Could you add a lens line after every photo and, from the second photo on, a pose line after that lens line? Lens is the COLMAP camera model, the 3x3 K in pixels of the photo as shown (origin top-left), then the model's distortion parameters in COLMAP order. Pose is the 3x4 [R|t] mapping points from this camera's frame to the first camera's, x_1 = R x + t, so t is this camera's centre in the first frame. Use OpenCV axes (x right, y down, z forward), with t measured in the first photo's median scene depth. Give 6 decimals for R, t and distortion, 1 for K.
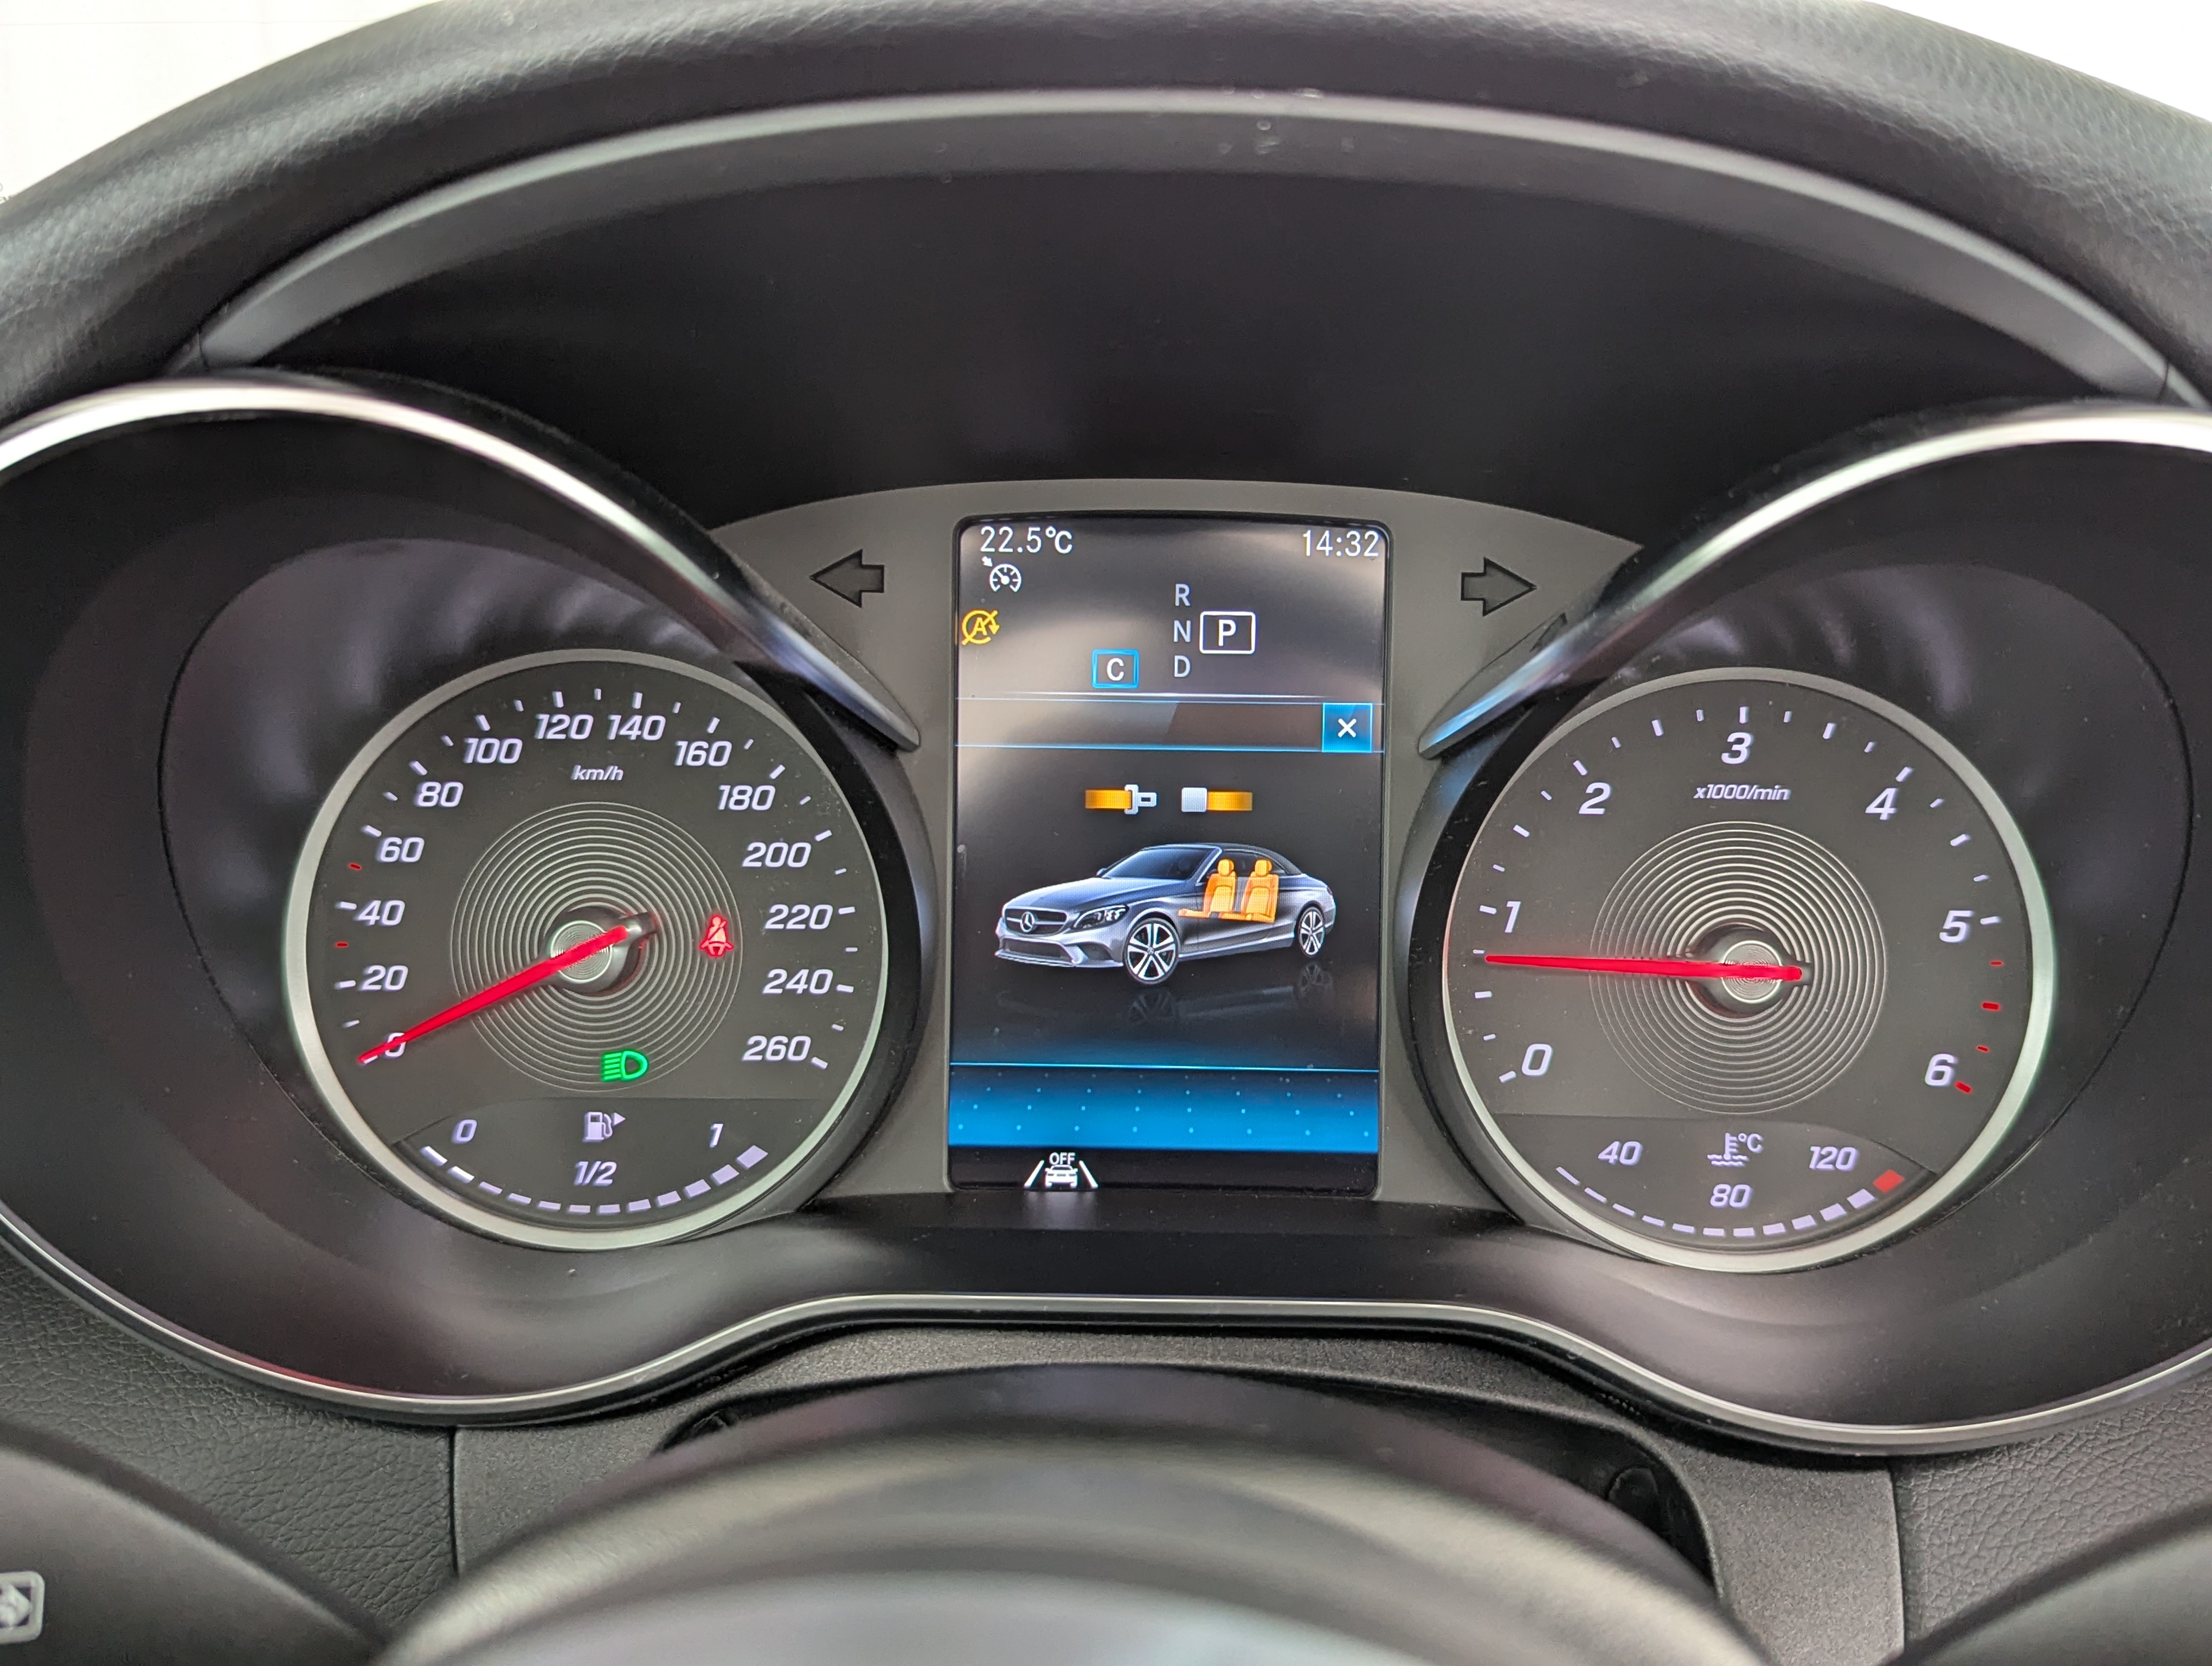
lens RADIAL K [[2118.2, 0, 1104.3], [0, 2118.2, 823.0], [0, 0, 1]] dist [0.036385, 0.000000]
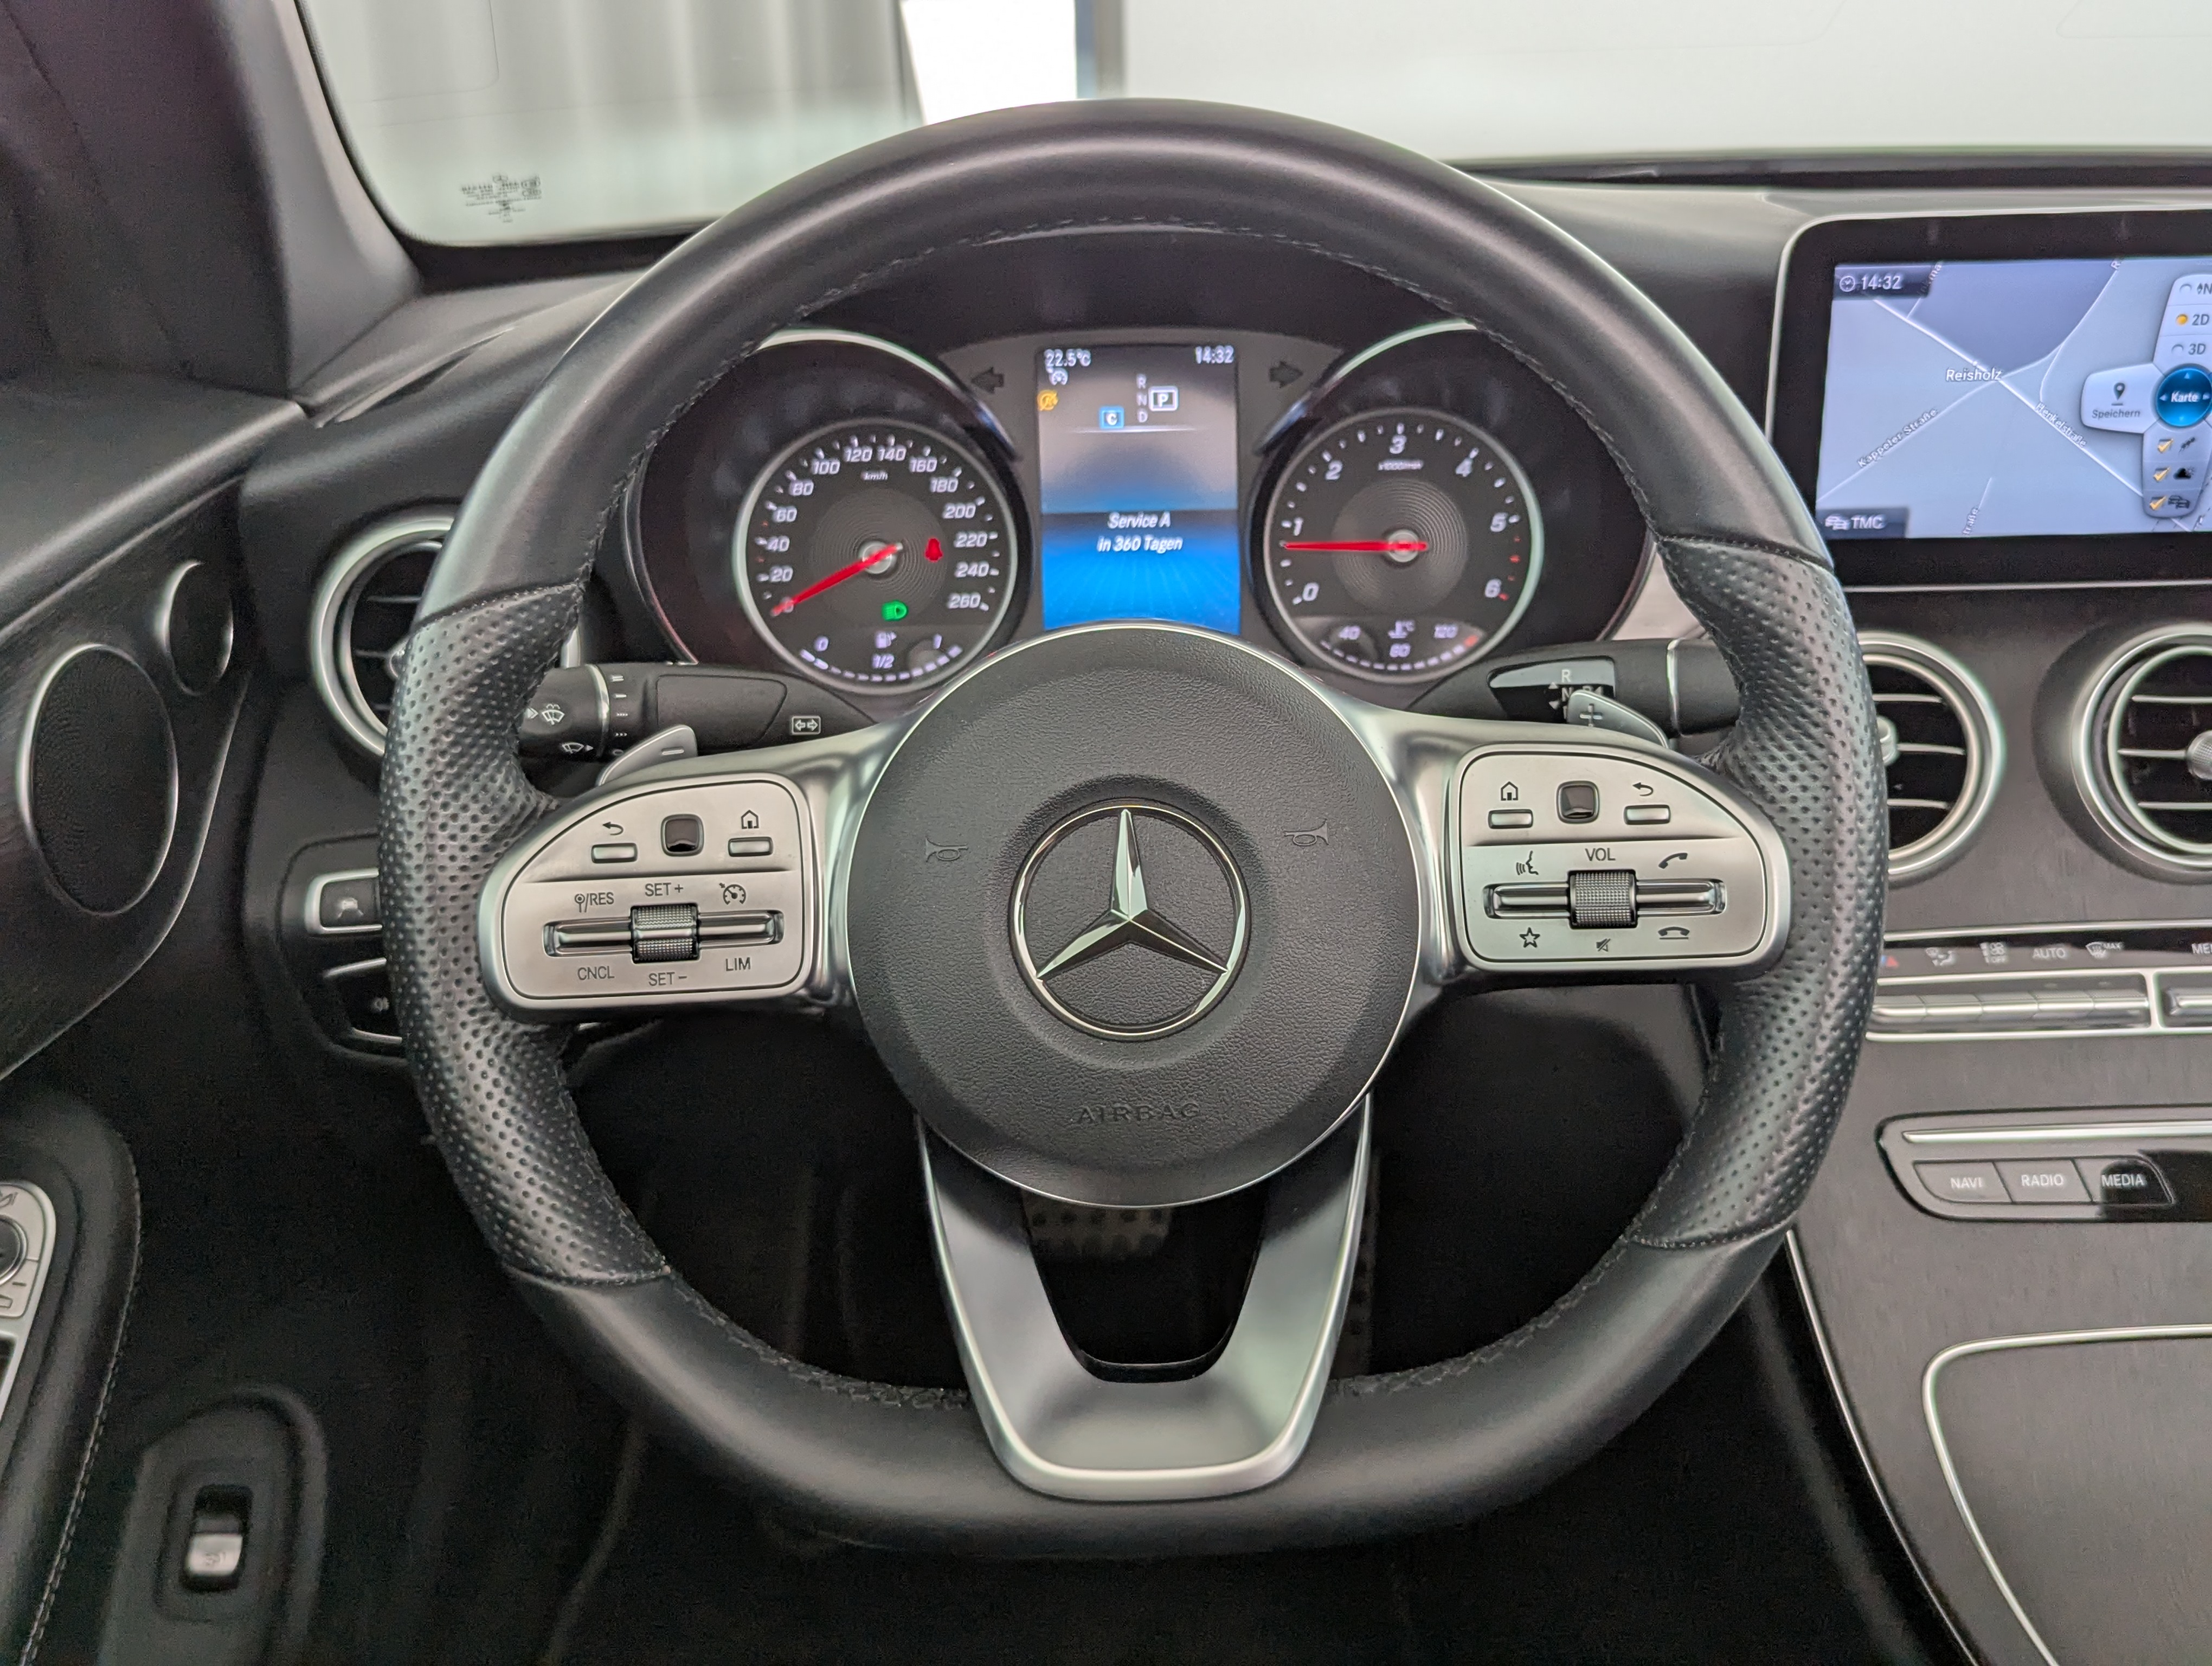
lens RADIAL K [[2118.2, 0, 1128.3], [0, 2118.2, 790.8], [0, 0, 1]] dist [0.036385, 0.000000]
pose [[0.998816, -0.040645, 0.026720, -0.051962], [0.037379, 0.992886, 0.113049, 0.060903], [-0.031124, -0.111916, 0.993230, -1.196887]]
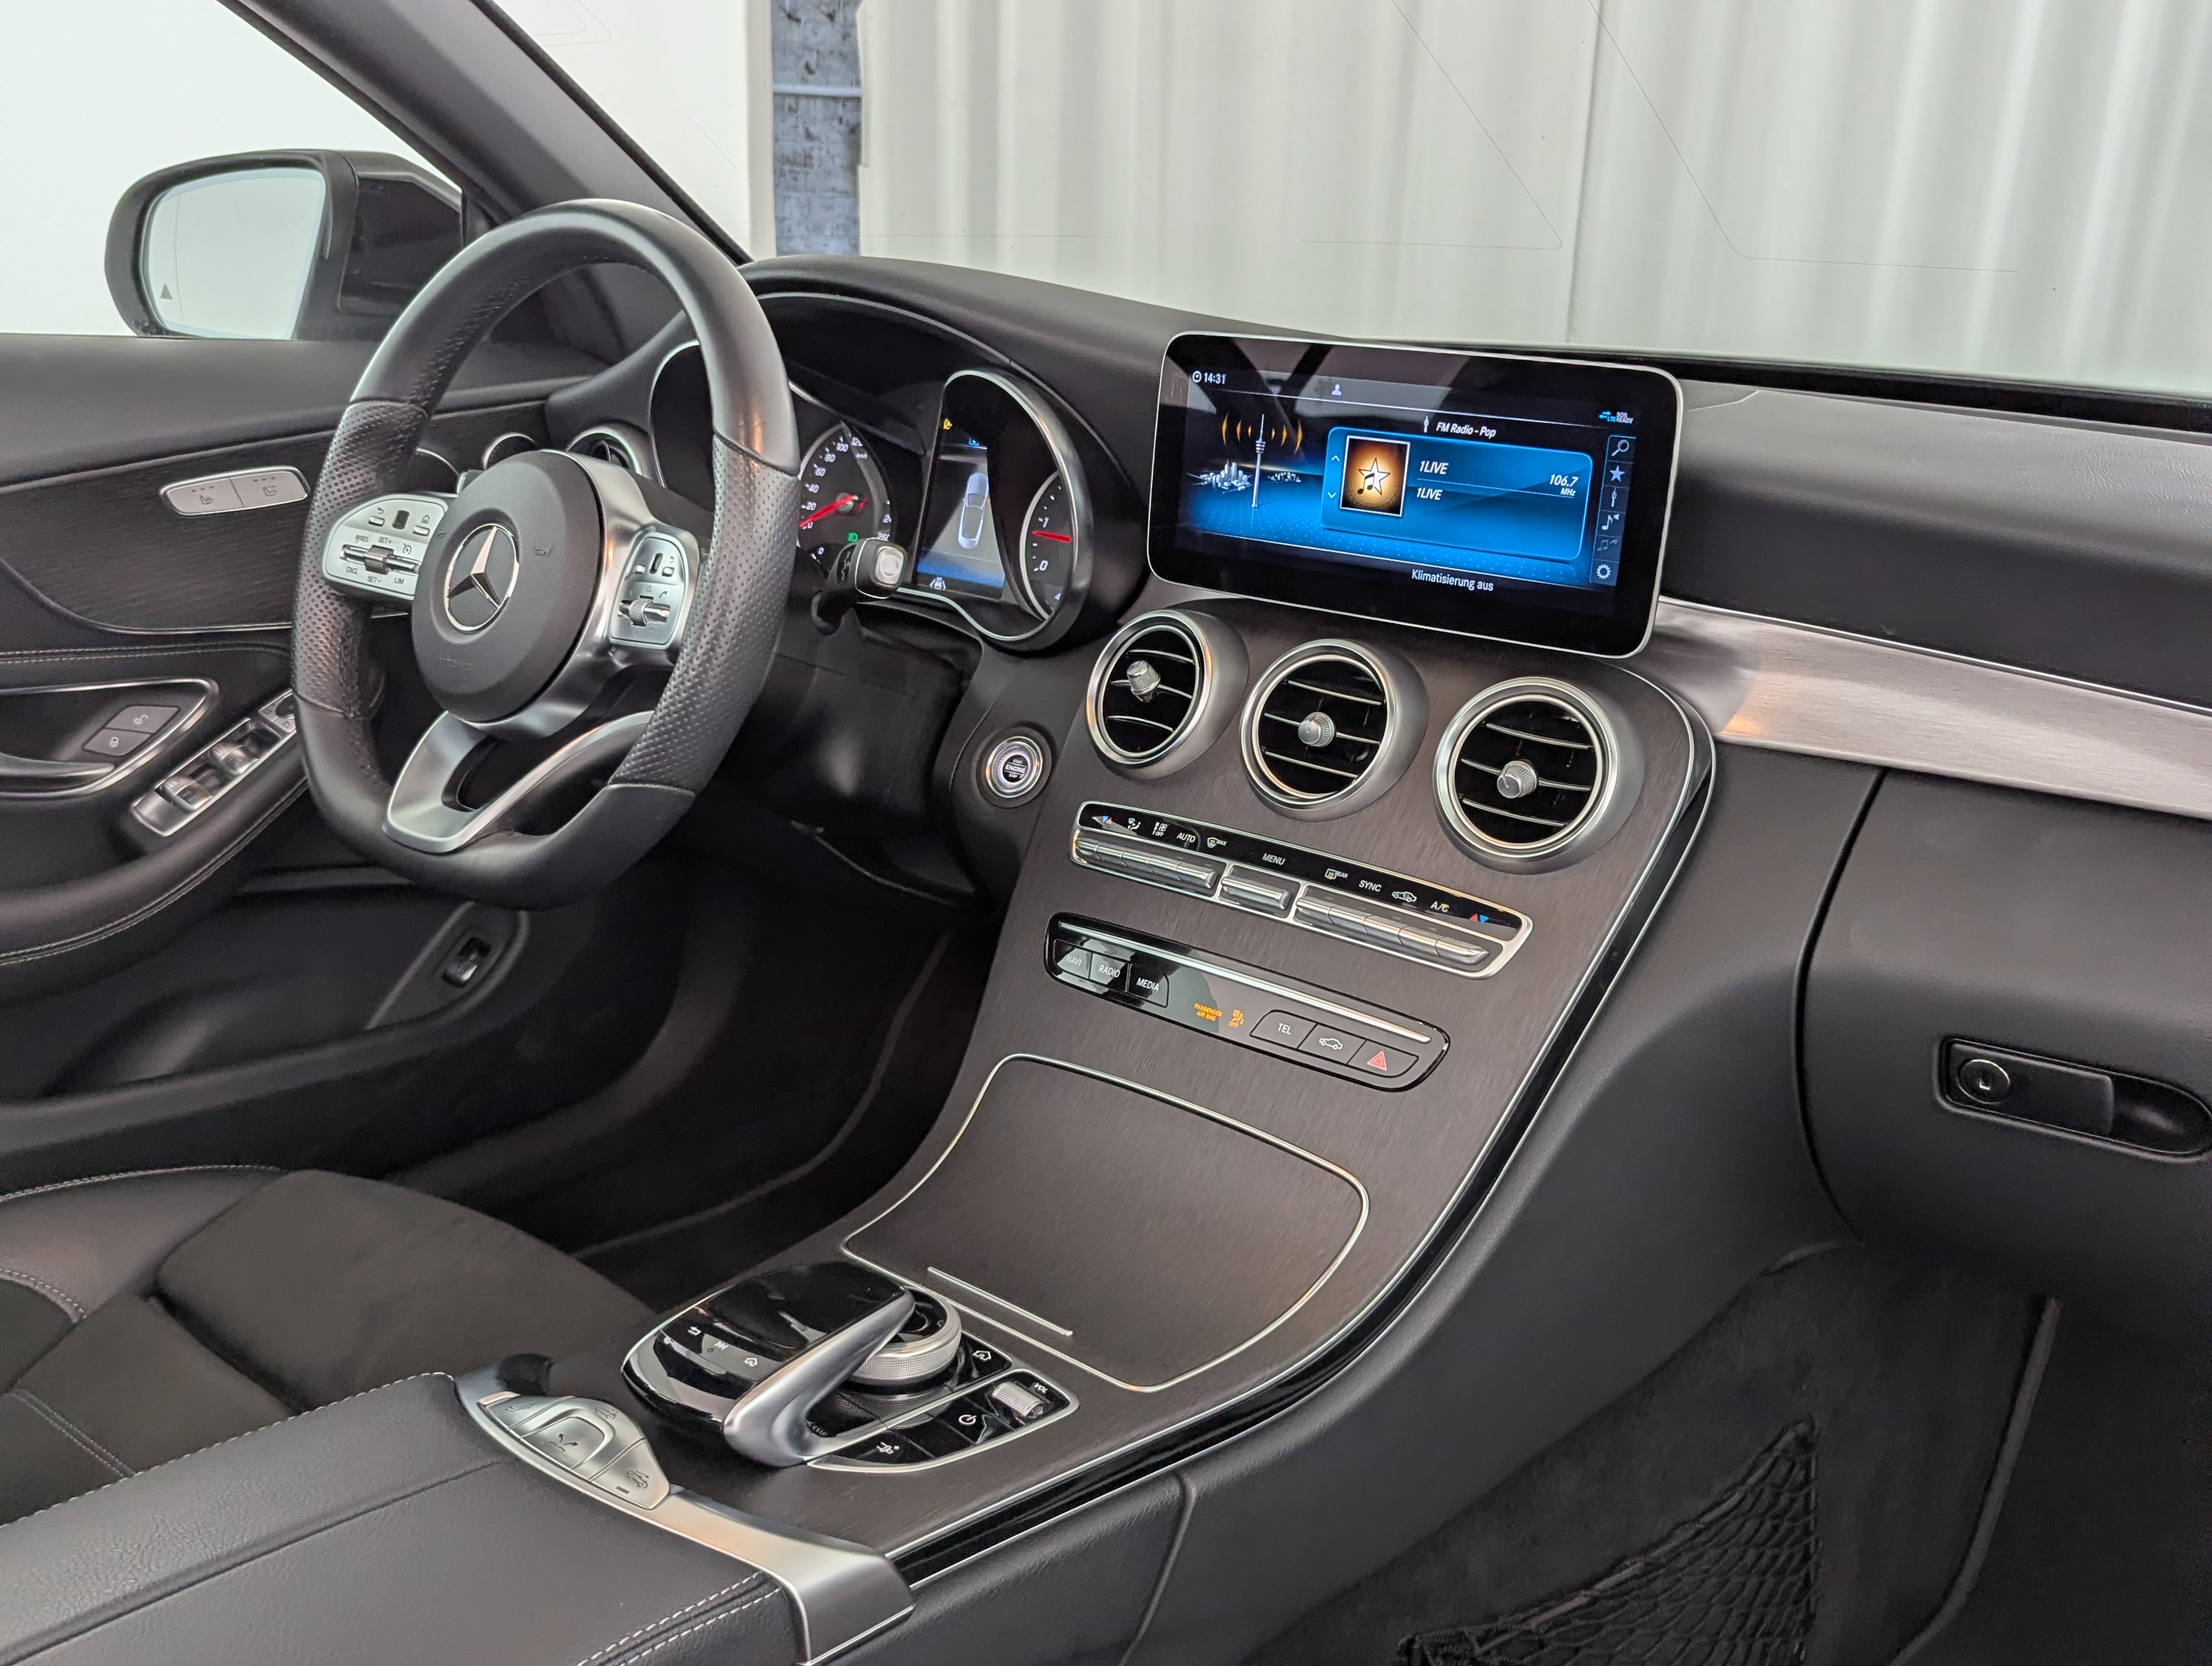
lens RADIAL K [[2118.2, 0, 1092.0], [0, 2118.2, 839.1], [0, 0, 1]] dist [0.036385, 0.000000]
pose [[0.776298, 0.195707, -0.599216, 2.360644], [-0.186697, 0.979318, 0.077980, 0.261278], [0.602084, 0.051337, 0.796780, -1.610679]]
